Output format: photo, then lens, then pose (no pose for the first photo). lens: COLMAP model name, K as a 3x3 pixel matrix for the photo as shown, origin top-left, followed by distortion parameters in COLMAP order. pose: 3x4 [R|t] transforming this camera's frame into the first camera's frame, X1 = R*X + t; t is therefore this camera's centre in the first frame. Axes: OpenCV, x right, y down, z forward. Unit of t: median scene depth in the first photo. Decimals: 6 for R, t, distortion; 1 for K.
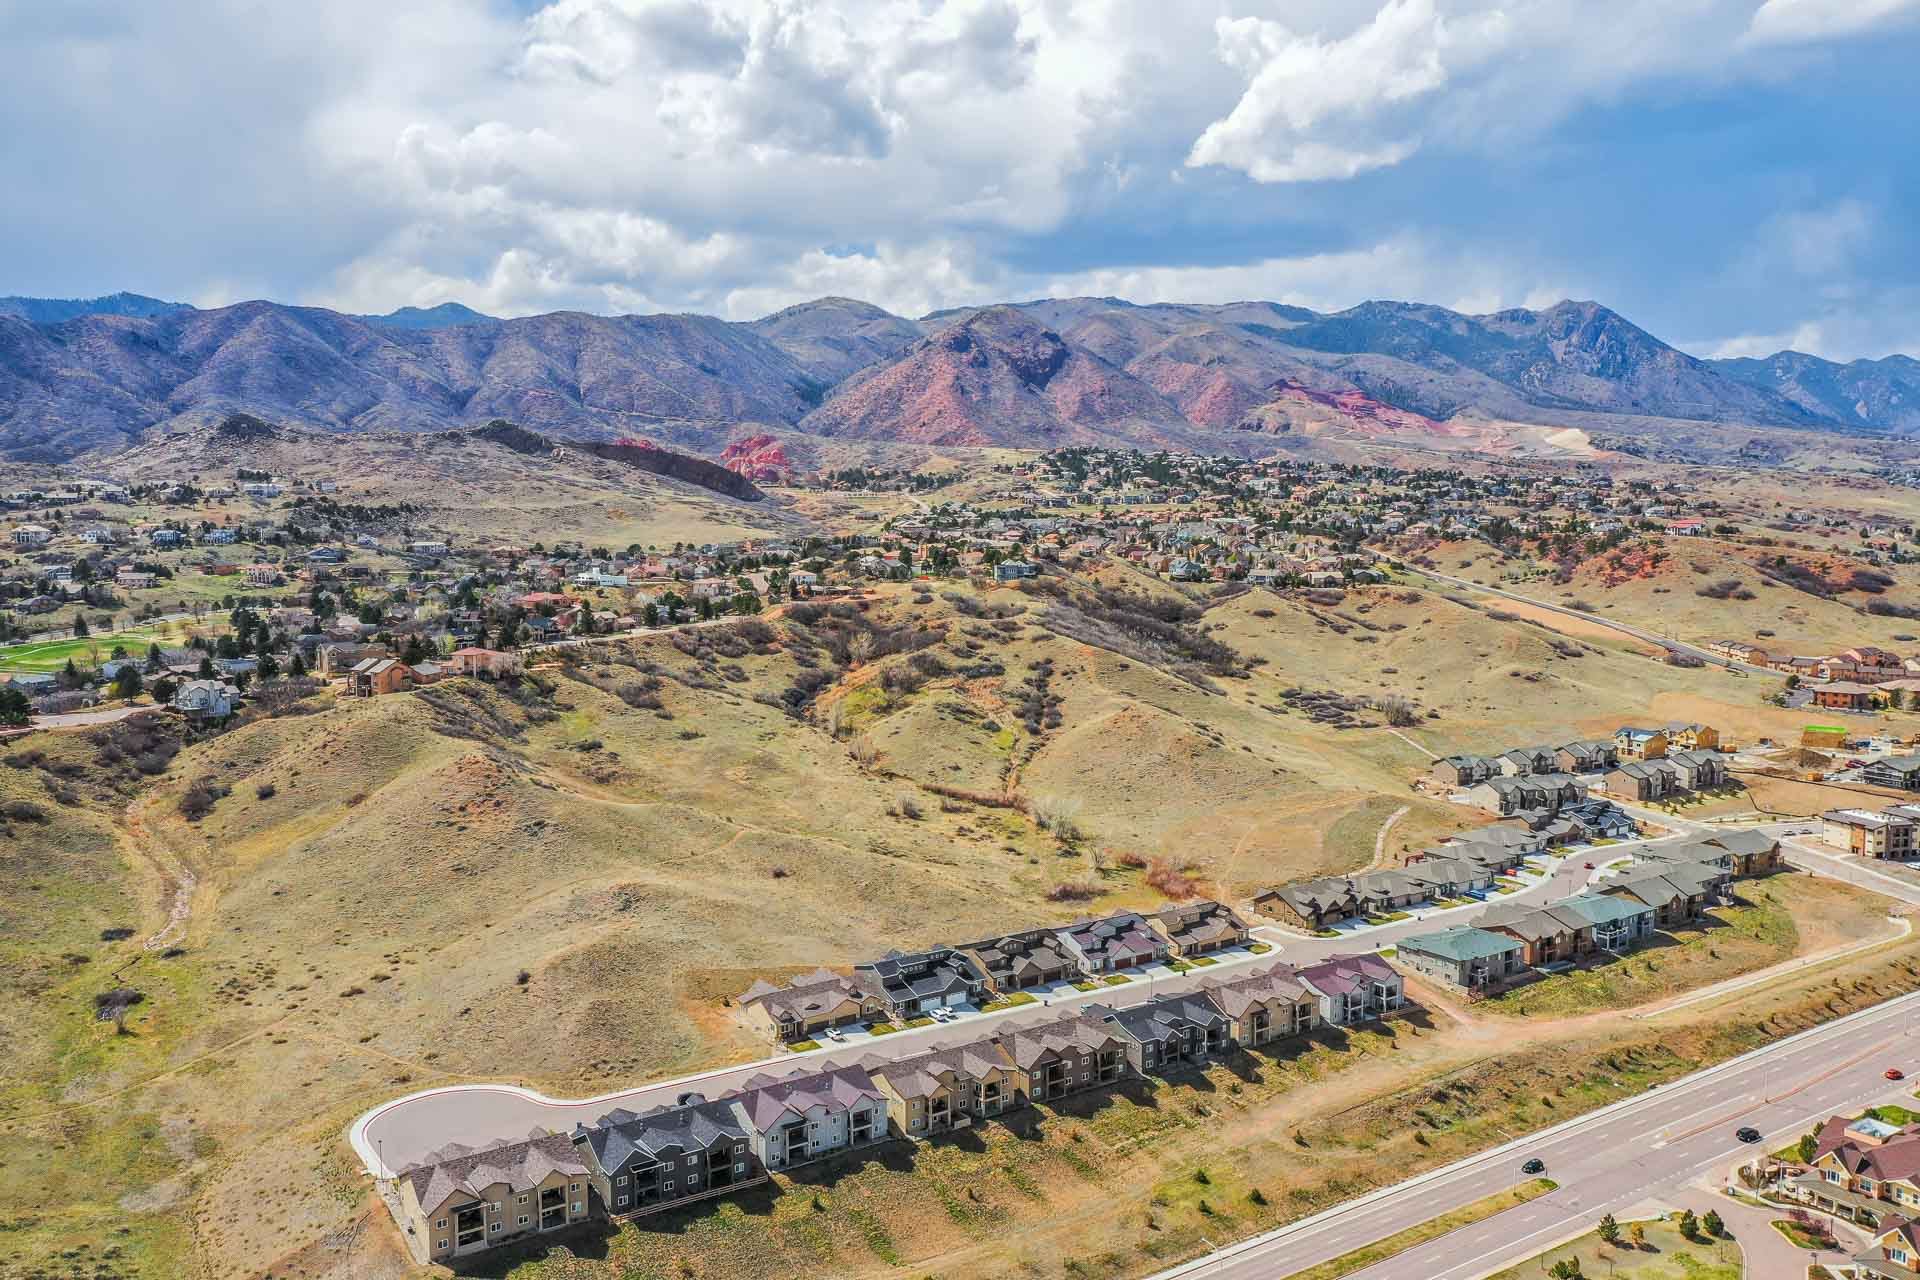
lens RADIAL K [[1542.7, 0, 960.0], [0, 1542.7, 640.0], [0, 0, 1]] dist [0.041070, -0.009634]
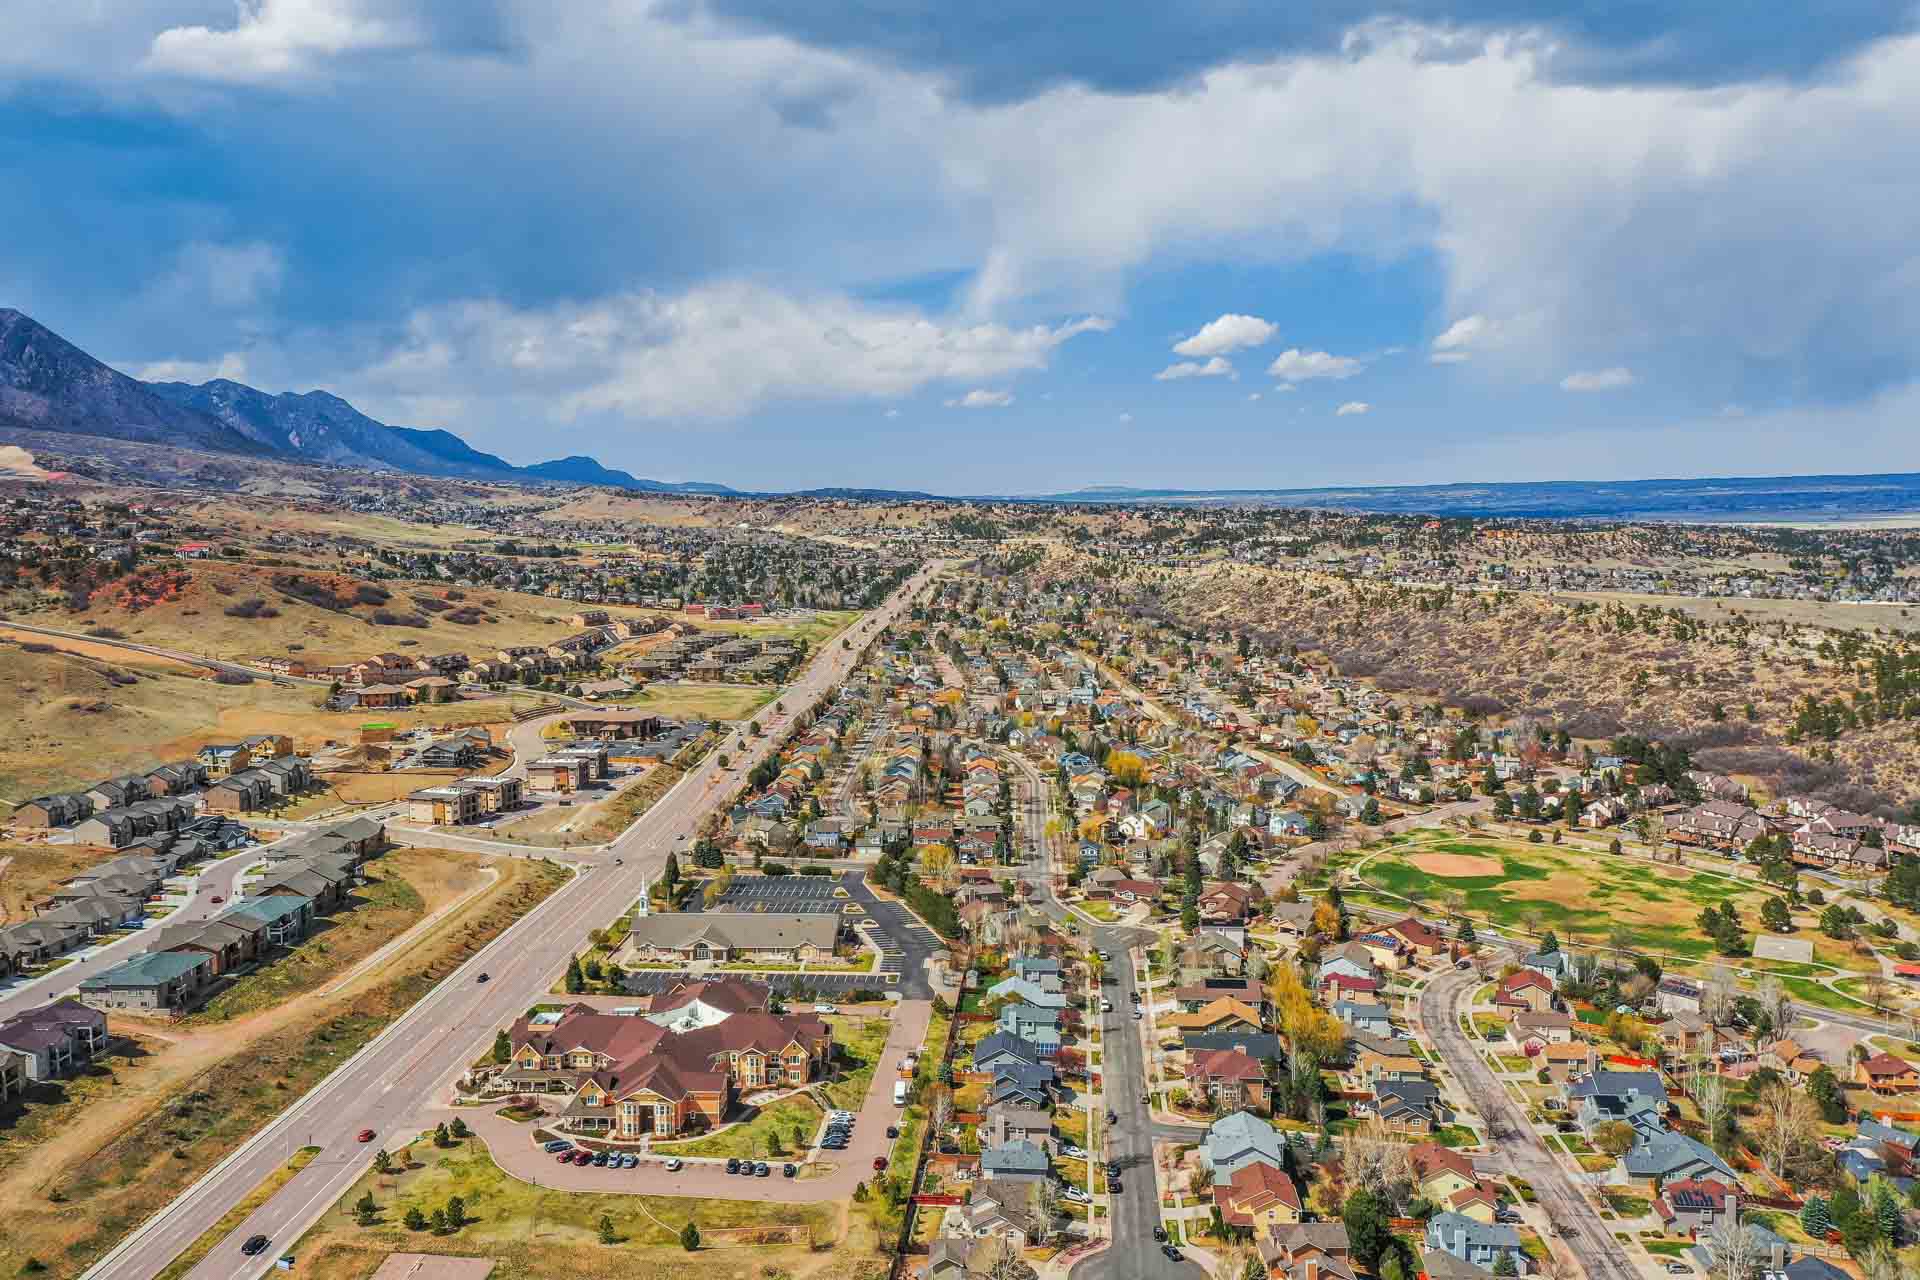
lens RADIAL K [[1542.7, 0, 960.0], [0, 1542.7, 640.0], [0, 0, 1]] dist [0.041070, -0.009634]
pose [[0.598722, -0.067047, 0.798146, -0.113892], [0.078674, 0.996594, 0.024701, 0.000397], [-0.797084, 0.048004, 0.601958, -0.022579]]
